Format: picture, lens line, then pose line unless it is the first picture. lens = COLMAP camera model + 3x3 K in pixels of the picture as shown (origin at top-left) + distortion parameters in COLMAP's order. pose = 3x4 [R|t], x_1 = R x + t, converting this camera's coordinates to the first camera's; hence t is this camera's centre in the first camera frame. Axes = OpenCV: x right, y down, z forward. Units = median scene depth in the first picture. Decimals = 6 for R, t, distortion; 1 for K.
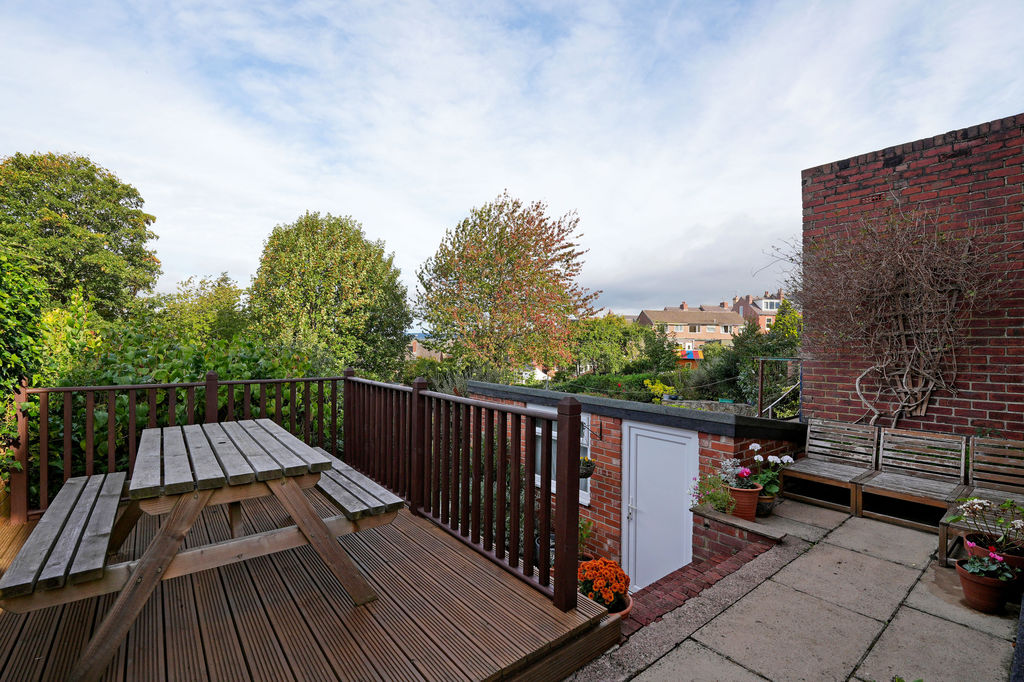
lens RADIAL K [[442.2, 0, 512.0], [0, 442.2, 341.0], [0, 0, 1]] dist [-0.000137, -0.000577]
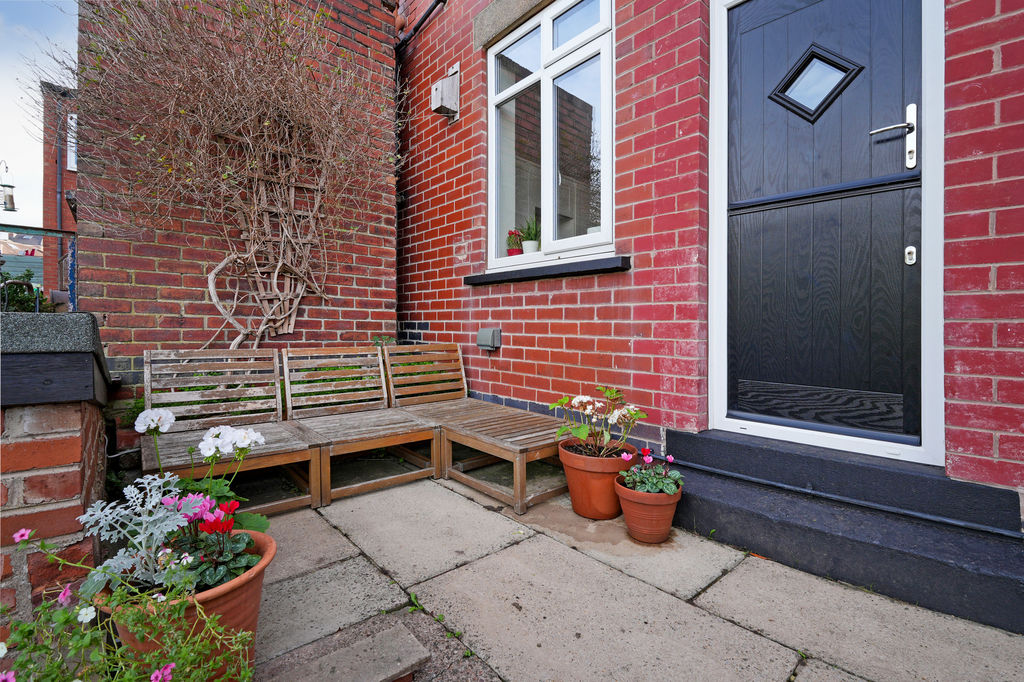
lens RADIAL K [[442.2, 0, 512.0], [0, 442.2, 341.0], [0, 0, 1]] dist [-0.000137, -0.000577]
pose [[-0.061590, -0.026882, 0.997739, 0.223168], [-0.029000, 0.999263, 0.025133, 0.163436], [-0.997680, -0.027387, -0.062325, 0.738577]]
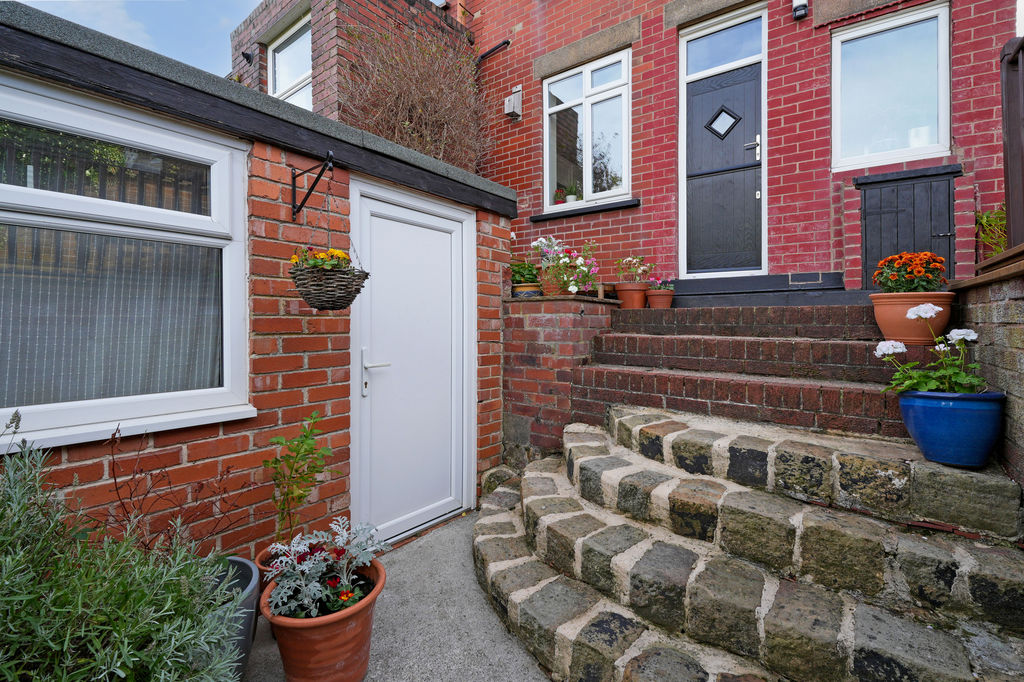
lens RADIAL K [[450.7, 0, 512.0], [0, 450.7, 341.0], [0, 0, 1]] dist [-0.030879, 0.061800]
pose [[-0.246663, -0.040269, 0.968264, -0.263209], [-0.016209, 0.999168, 0.037426, 0.386523], [-0.968966, -0.006463, -0.247110, 1.149116]]
